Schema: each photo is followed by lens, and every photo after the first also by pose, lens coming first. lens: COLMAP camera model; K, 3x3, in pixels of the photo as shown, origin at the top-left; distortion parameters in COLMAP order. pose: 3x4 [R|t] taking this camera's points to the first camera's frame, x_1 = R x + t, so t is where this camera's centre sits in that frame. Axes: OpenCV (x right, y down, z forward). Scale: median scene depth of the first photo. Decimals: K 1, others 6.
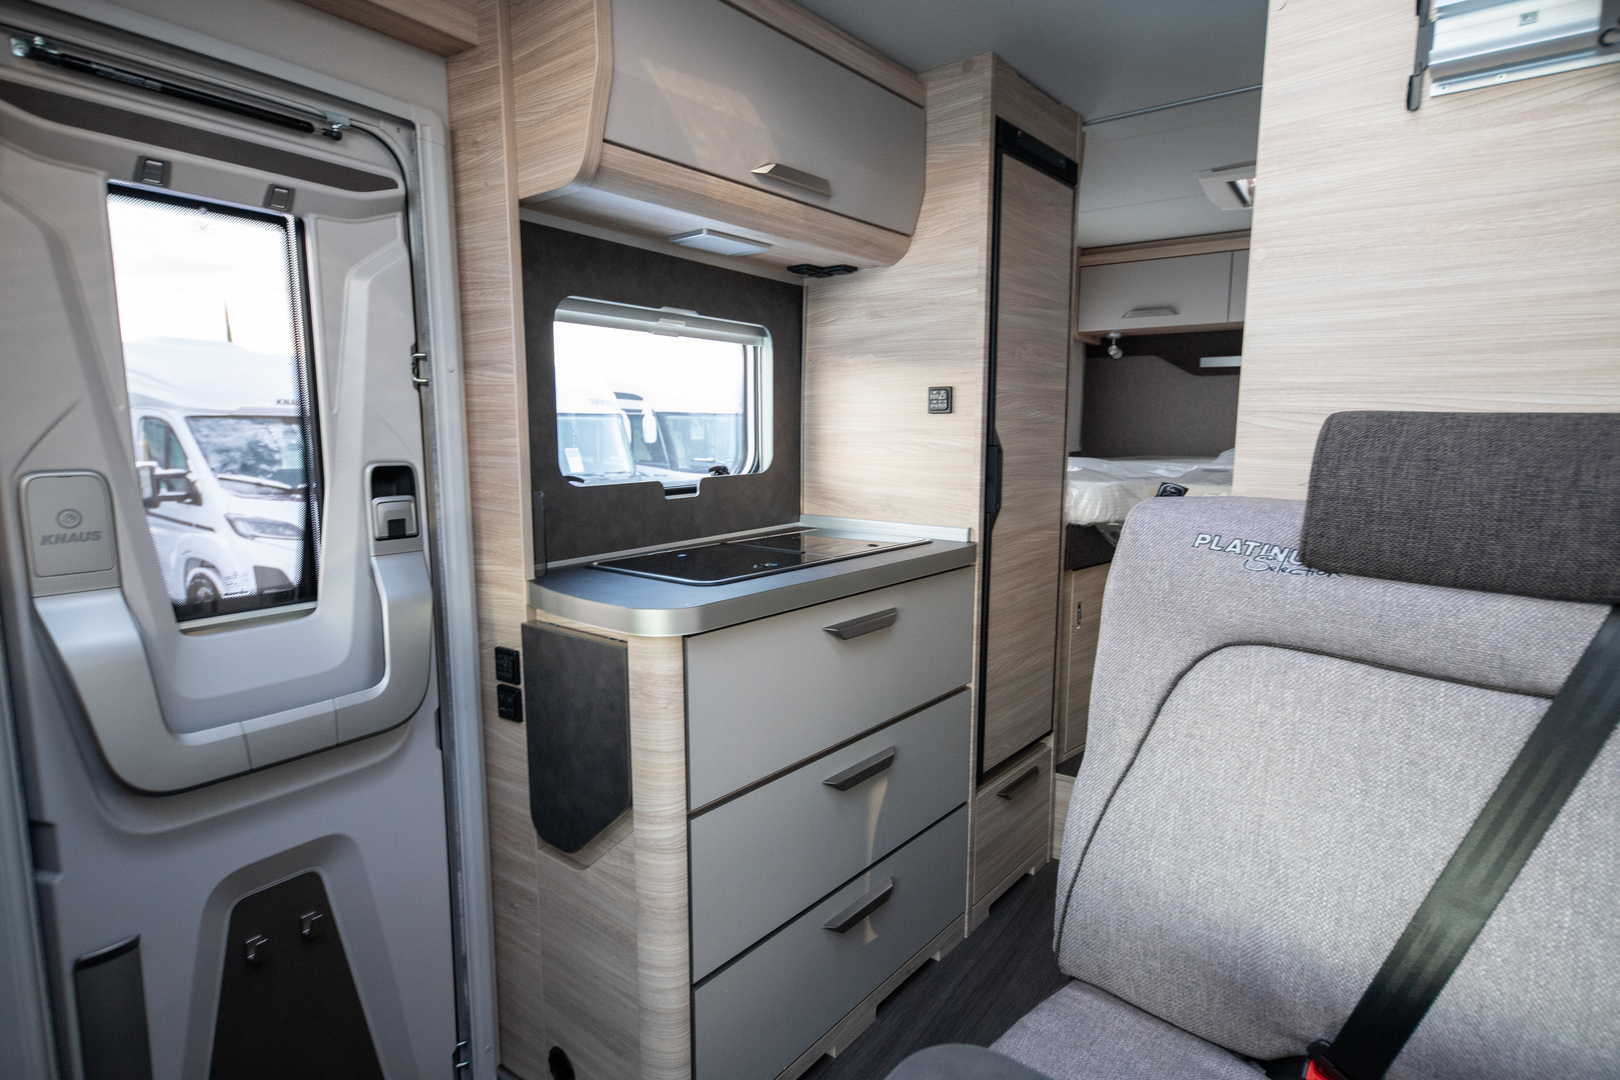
lens RADIAL K [[870.5, 0, 810.0], [0, 870.5, 540.0], [0, 0, 1]] dist [0.014460, -0.000051]
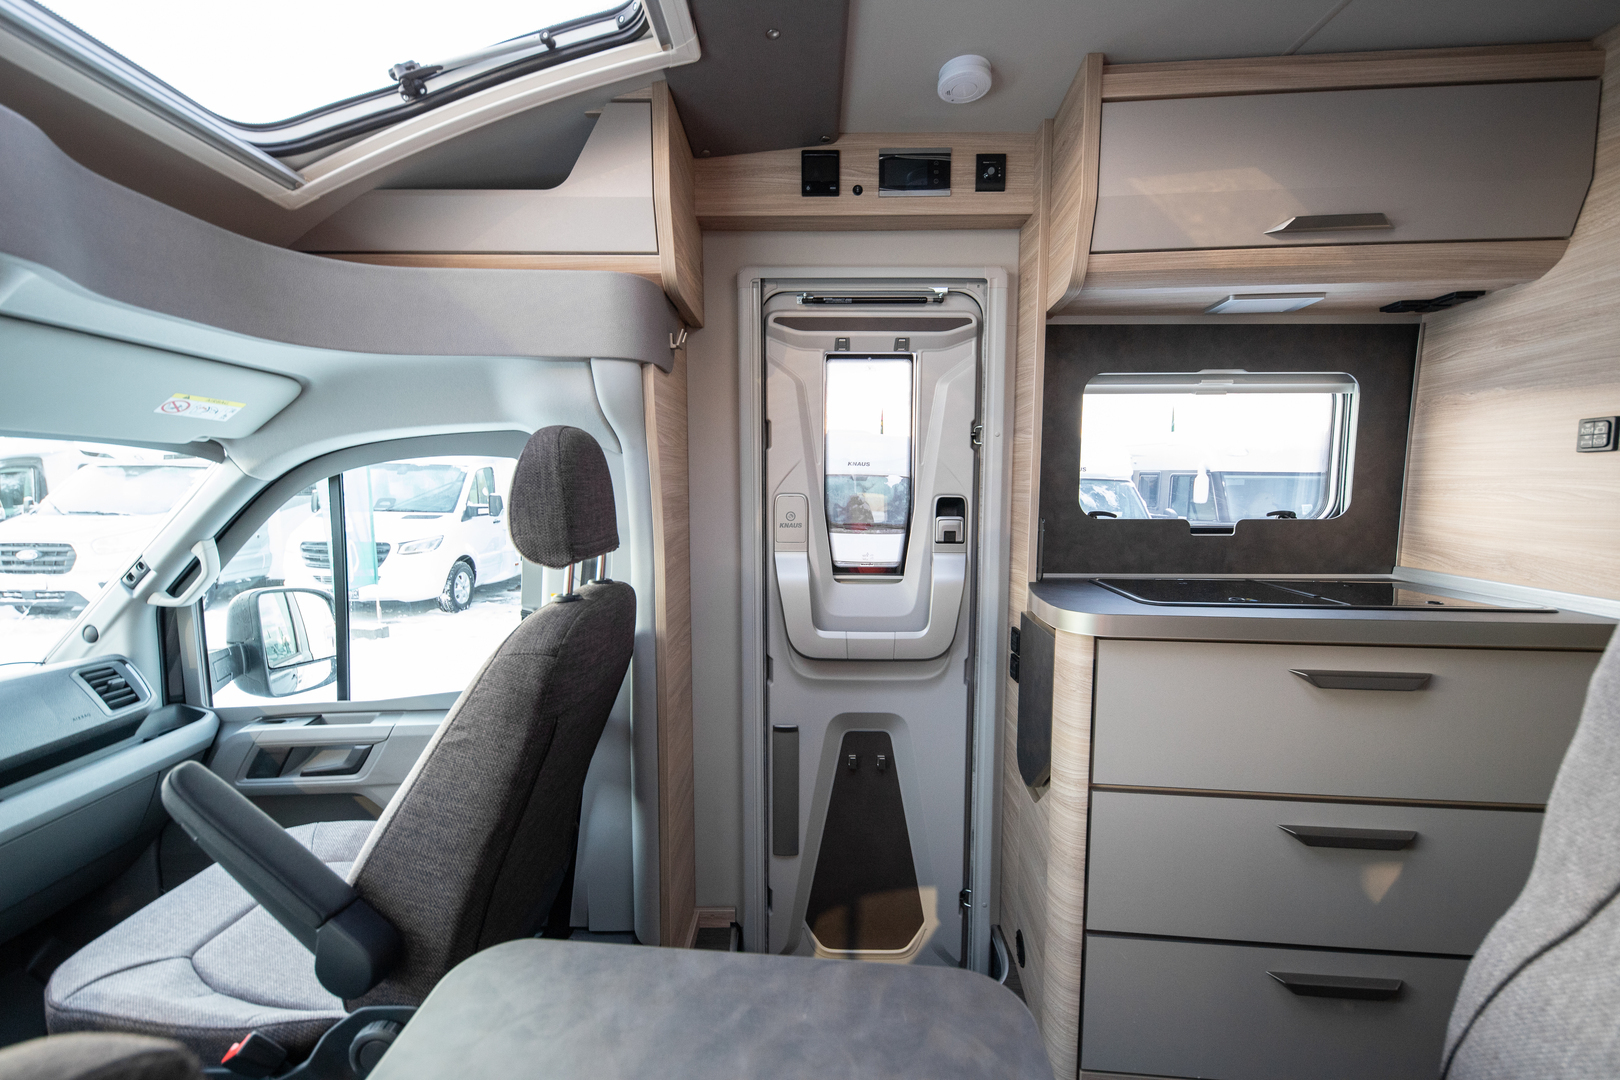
lens RADIAL K [[642.8, 0, 810.0], [0, 642.8, 540.0], [0, 0, 1]] dist [0.014352, -0.007363]
pose [[0.546570, 0.069020, -0.834564, 0.330369], [-0.111475, 0.993725, 0.009176, 0.009170], [0.829960, 0.088018, 0.550835, 0.133759]]
